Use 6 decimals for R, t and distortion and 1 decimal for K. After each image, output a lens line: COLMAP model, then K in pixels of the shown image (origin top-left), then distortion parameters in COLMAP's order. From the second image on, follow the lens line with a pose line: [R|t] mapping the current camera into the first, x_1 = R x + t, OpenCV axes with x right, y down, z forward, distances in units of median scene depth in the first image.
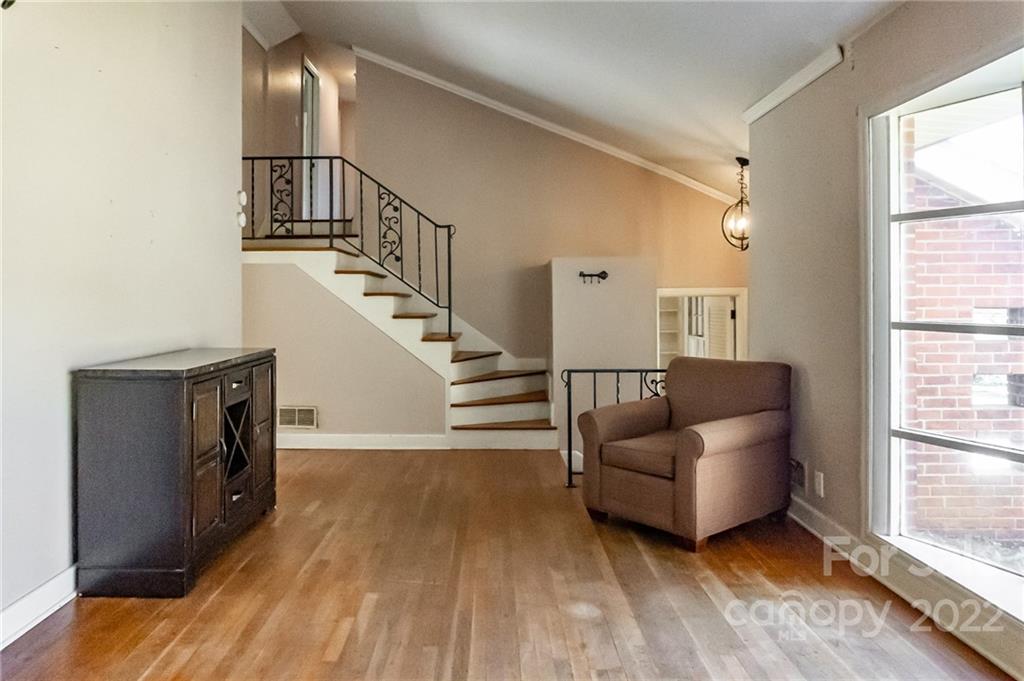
lens RADIAL K [[715.1, 0, 476.6], [0, 715.1, 307.1], [0, 0, 1]] dist [-0.018936, 0.004341]
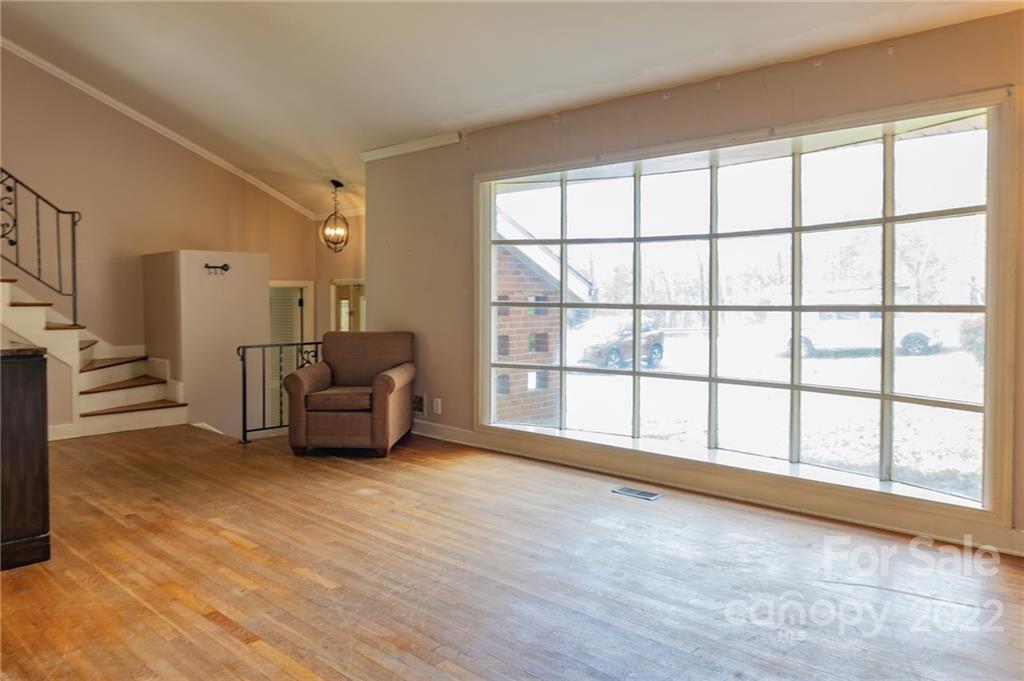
lens RADIAL K [[715.1, 0, 512.8], [0, 715.1, 336.0], [0, 0, 1]] dist [-0.018936, 0.004341]
pose [[0.669367, -0.036722, 0.742024, -0.458696], [0.001249, 0.998832, 0.048304, 0.013222], [-0.742931, -0.031406, 0.668631, -0.142846]]
